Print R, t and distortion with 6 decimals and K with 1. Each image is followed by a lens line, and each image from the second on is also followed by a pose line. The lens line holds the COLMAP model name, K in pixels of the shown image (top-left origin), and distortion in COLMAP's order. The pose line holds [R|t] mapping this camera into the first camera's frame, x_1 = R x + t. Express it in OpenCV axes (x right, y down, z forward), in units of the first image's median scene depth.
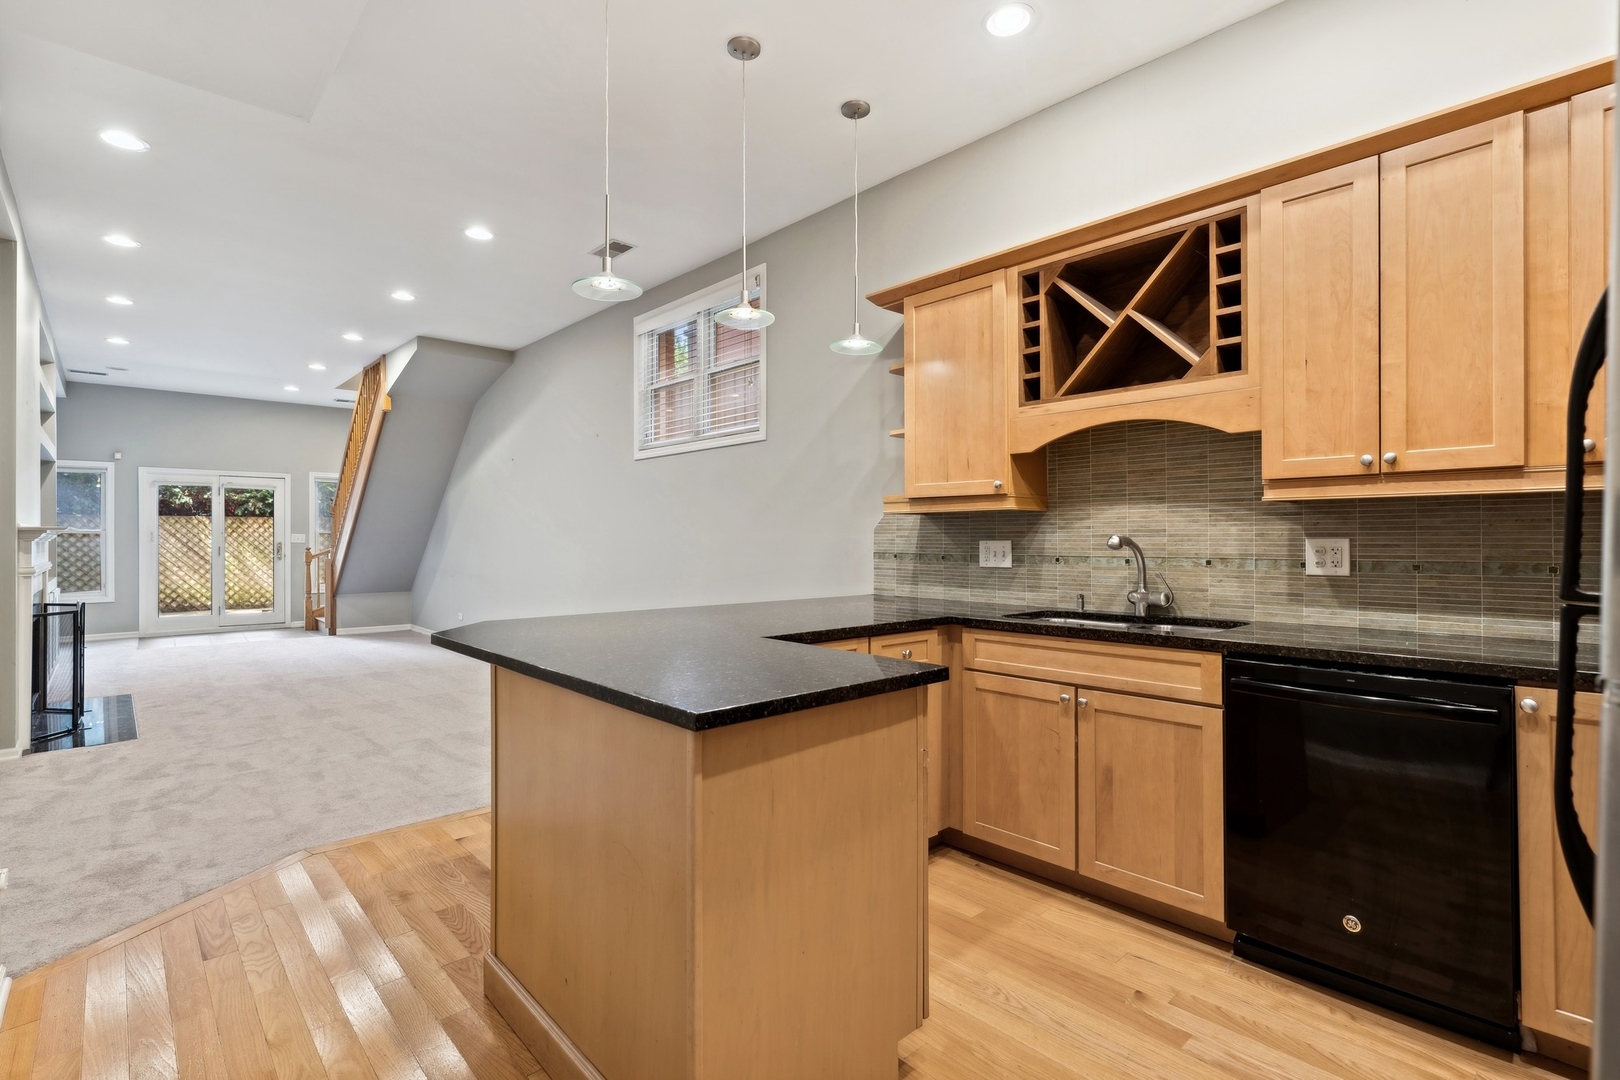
lens RADIAL K [[742.6, 0, 811.7], [0, 742.6, 539.3], [0, 0, 1]] dist [-0.001852, 0.000584]
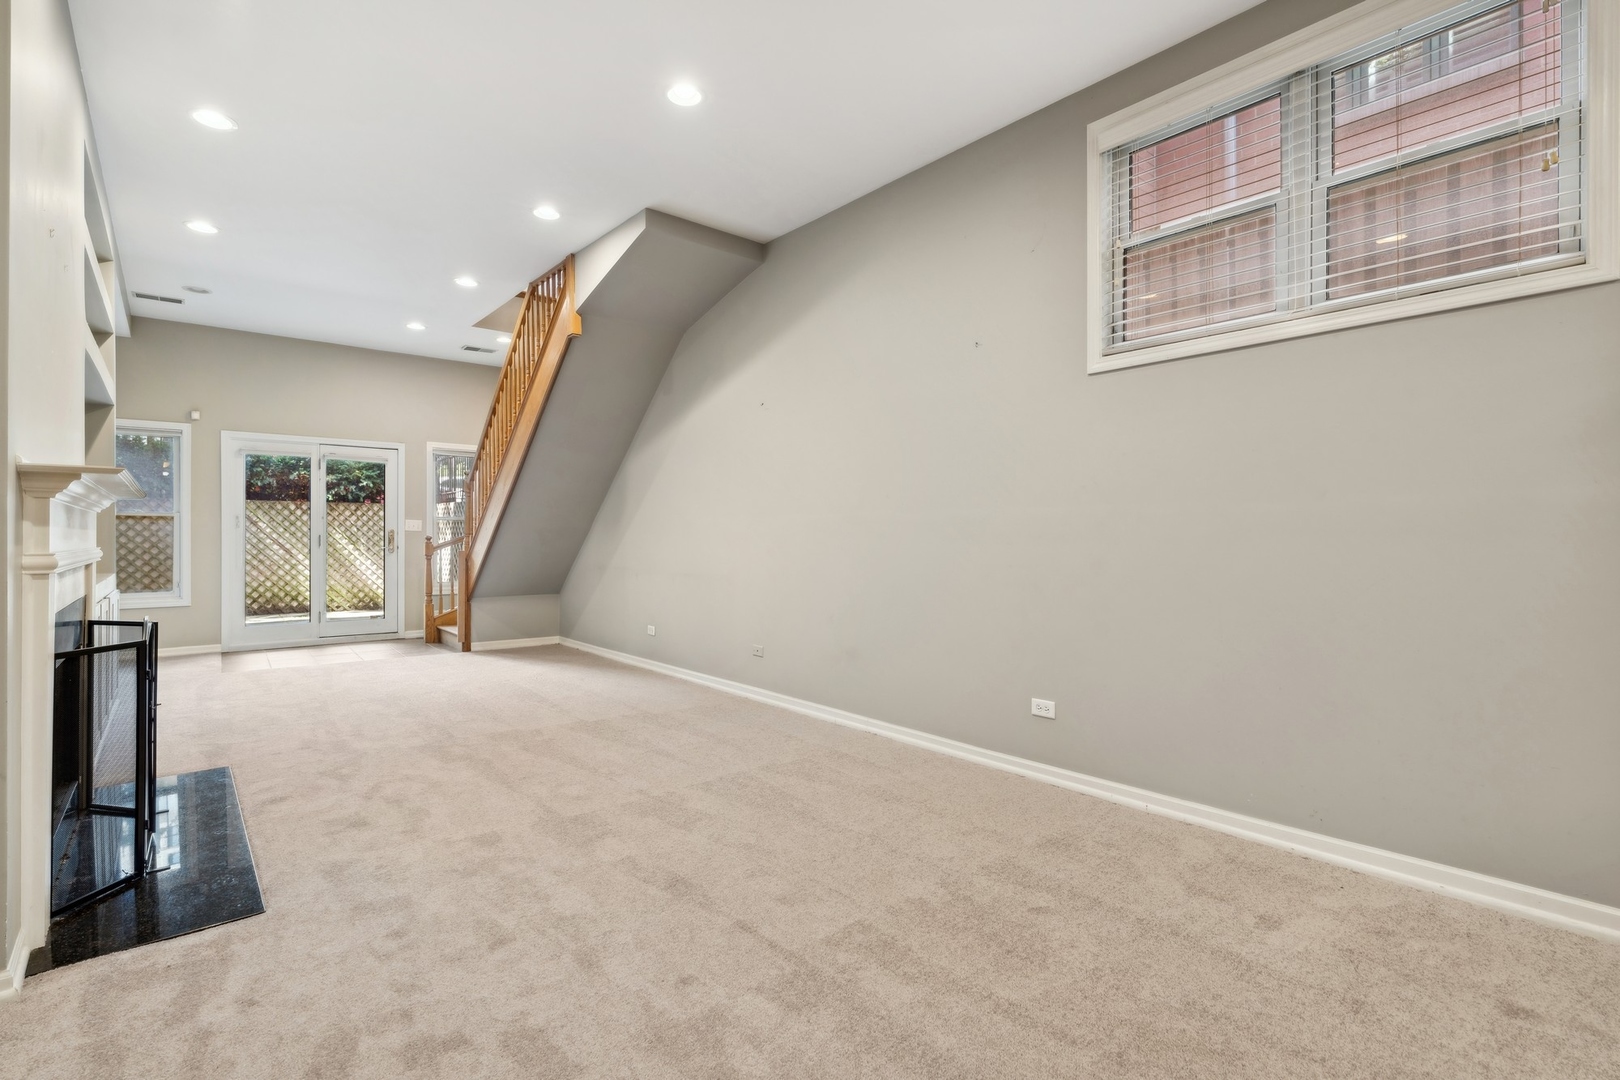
lens RADIAL K [[742.6, 0, 822.3], [0, 742.6, 540.2], [0, 0, 1]] dist [-0.001852, 0.000584]
pose [[0.999190, 0.004252, -0.040004, -0.245474], [-0.004149, 0.999988, 0.002666, 0.011390], [0.040015, -0.002498, 0.999196, 0.247909]]
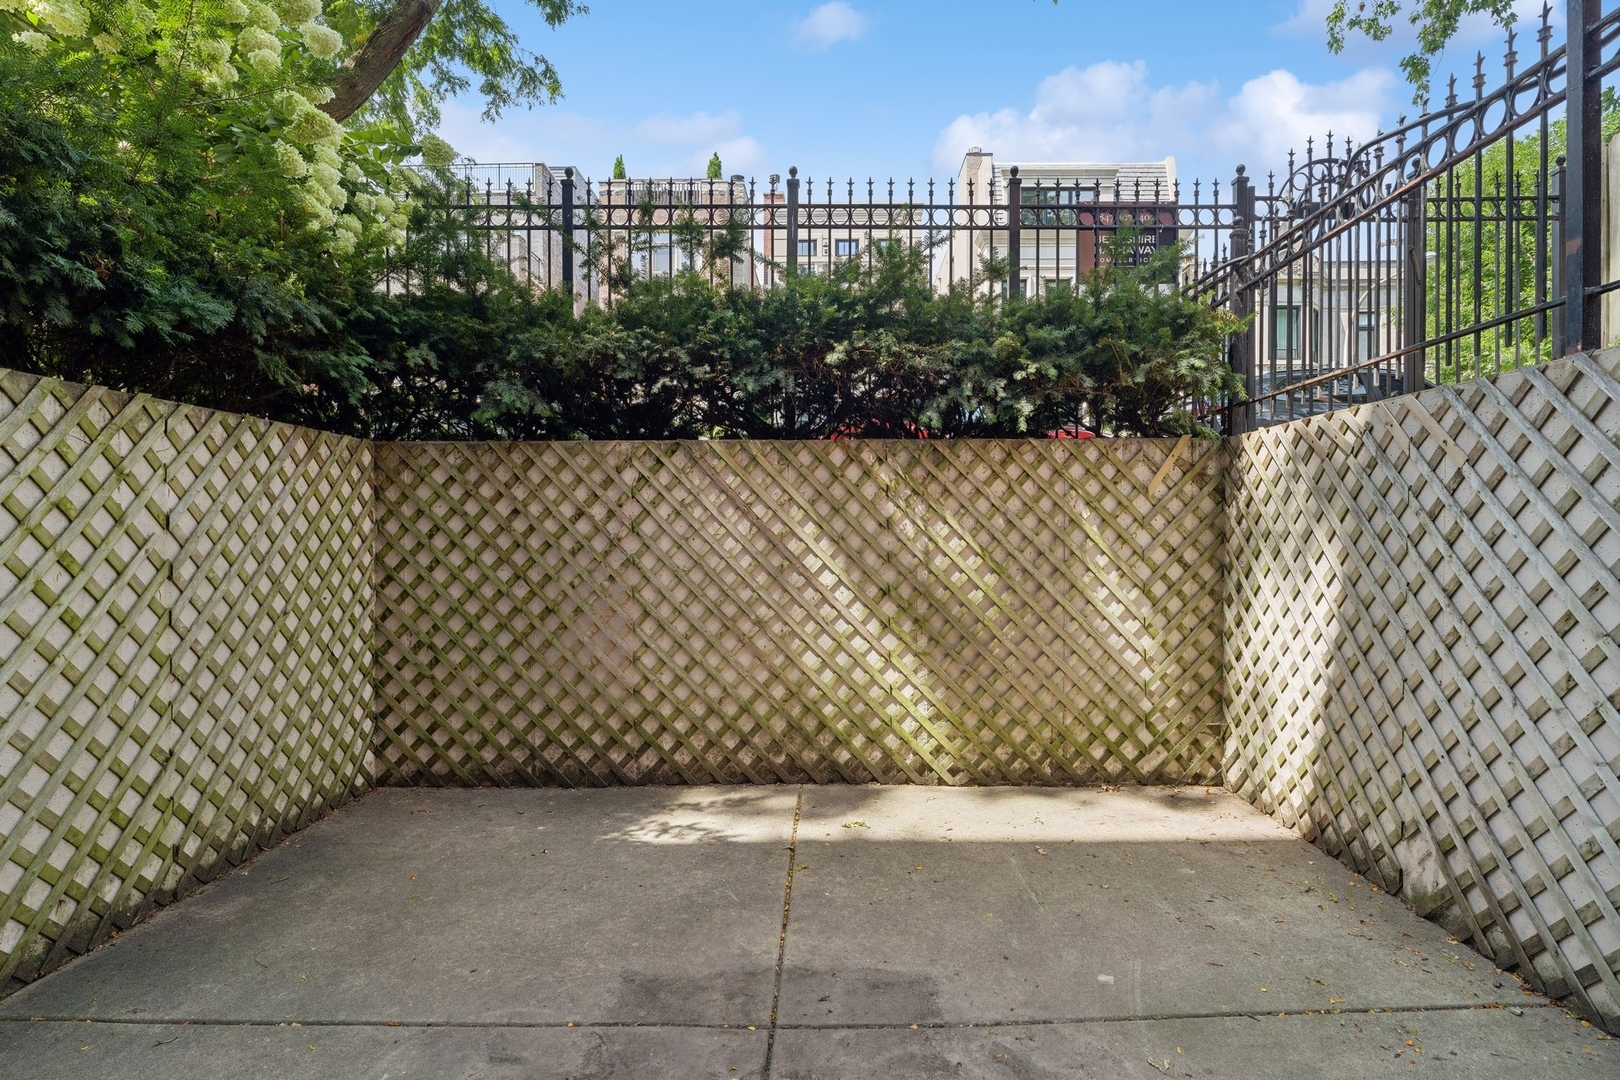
lens RADIAL K [[843.6, 0, 812.1], [0, 843.6, 541.9], [0, 0, 1]] dist [-0.009648, 0.001867]
pose [[0.734355, 0.004494, -0.678751, -0.832576], [0.000926, 0.999971, 0.007622, 0.005672], [0.678765, -0.006225, 0.734329, 1.043196]]
